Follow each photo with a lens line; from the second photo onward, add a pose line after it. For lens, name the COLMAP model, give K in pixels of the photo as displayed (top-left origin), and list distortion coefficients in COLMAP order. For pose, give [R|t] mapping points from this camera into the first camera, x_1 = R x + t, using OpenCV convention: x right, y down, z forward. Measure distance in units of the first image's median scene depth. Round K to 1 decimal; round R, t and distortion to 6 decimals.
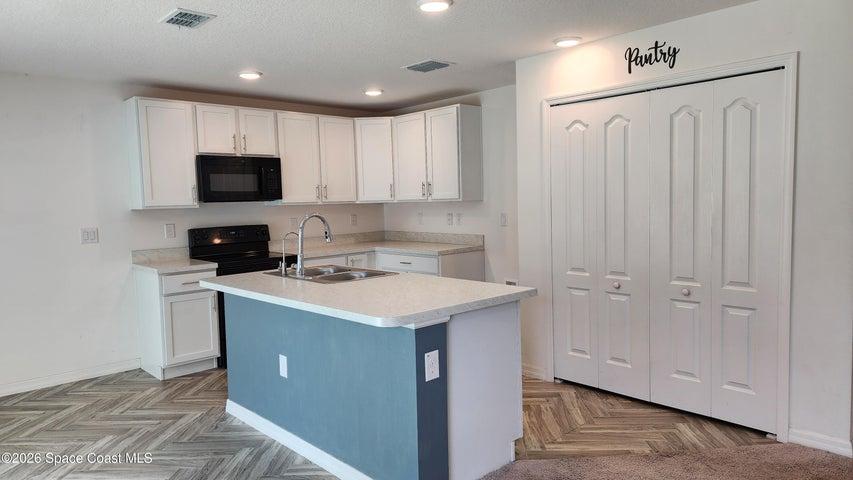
lens RADIAL K [[567.1, 0, 436.1], [0, 567.1, 240.4], [0, 0, 1]] dist [0.080784, -0.071069]
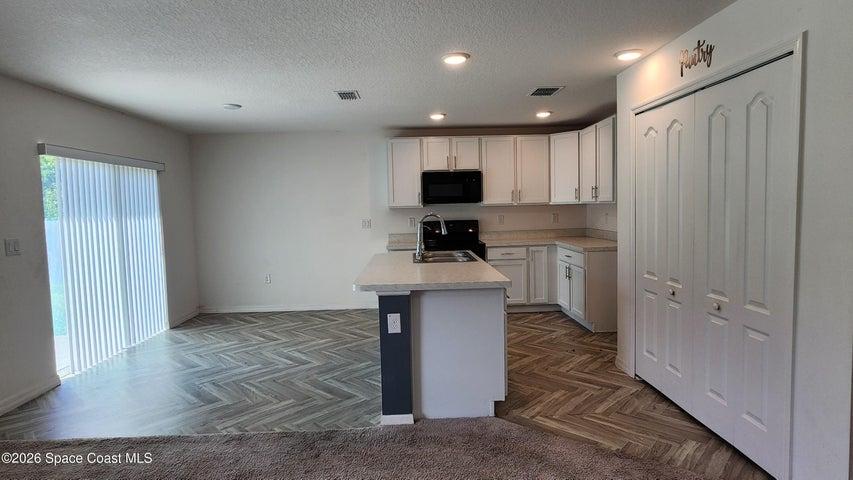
lens RADIAL K [[472.4, 0, 426.5], [0, 472.4, 240.0], [0, 0, 1]] dist [0.001242, 0.001046]
pose [[0.751462, 0.056661, -0.657339, 0.434930], [-0.044125, 0.998391, 0.035615, -0.018037], [0.658299, 0.002242, 0.752753, 0.086603]]
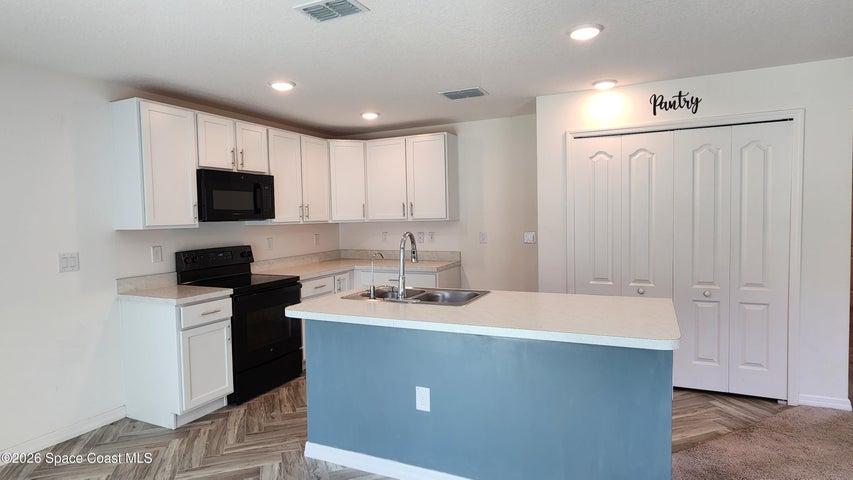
lens RADIAL K [[472.4, 0, 426.5], [0, 472.4, 240.0], [0, 0, 1]] dist [0.001242, 0.001046]
pose [[0.932305, -0.011861, 0.361478, -0.372338], [0.023928, 0.999295, -0.028924, -0.008282], [-0.360880, 0.035616, 0.931932, 0.199619]]
